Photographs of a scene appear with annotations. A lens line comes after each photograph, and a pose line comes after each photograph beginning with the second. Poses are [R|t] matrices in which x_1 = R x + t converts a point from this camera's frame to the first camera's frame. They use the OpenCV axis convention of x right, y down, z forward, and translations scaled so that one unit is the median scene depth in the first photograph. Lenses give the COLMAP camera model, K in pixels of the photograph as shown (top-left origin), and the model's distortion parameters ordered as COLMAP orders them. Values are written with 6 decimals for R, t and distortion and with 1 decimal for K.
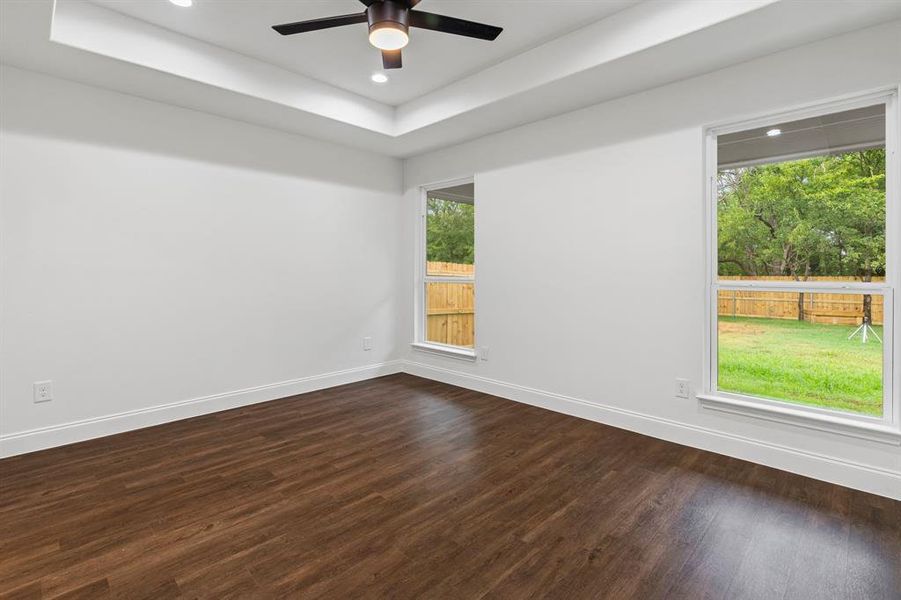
lens RADIAL K [[419.4, 0, 449.1], [0, 419.4, 286.4], [0, 0, 1]] dist [-0.001243, 0.000110]
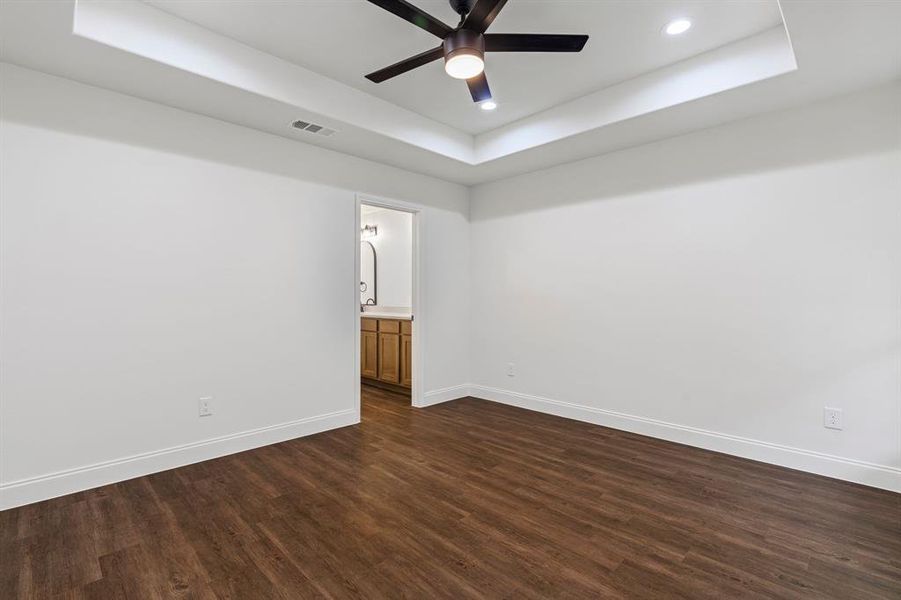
lens RADIAL K [[419.4, 0, 449.1], [0, 419.4, 286.4], [0, 0, 1]] dist [-0.001243, 0.000110]
pose [[-0.006478, -0.023379, -0.999706, 0.864364], [-0.035106, 0.999116, -0.023138, -0.036879], [0.999363, 0.034946, -0.007293, 0.943348]]
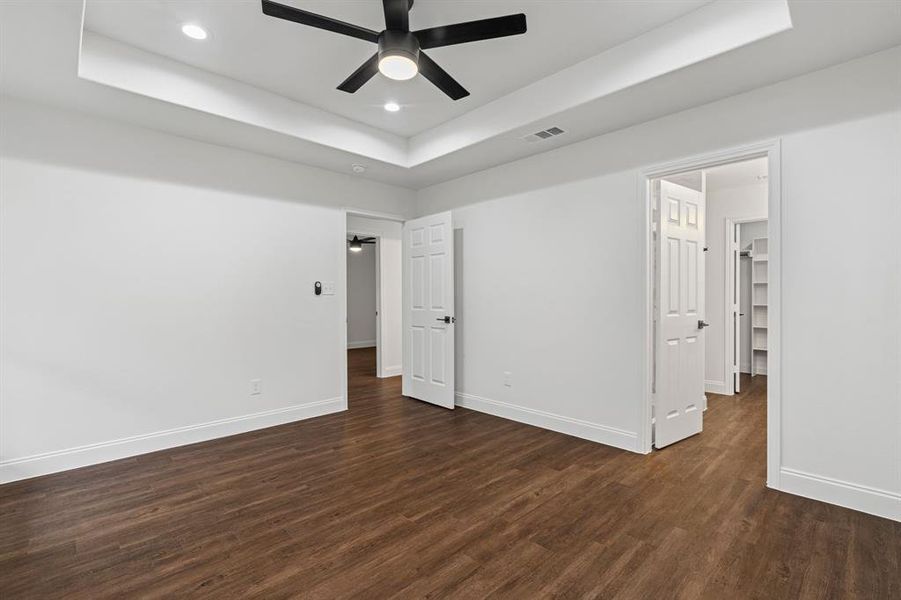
lens RADIAL K [[419.4, 0, 449.1], [0, 419.4, 286.4], [0, 0, 1]] dist [-0.001243, 0.000110]
pose [[-0.999383, 0.005773, 0.034654, -0.300904], [0.006028, 0.999955, 0.007262, -0.070573], [-0.034611, 0.007466, -0.999373, 1.996403]]
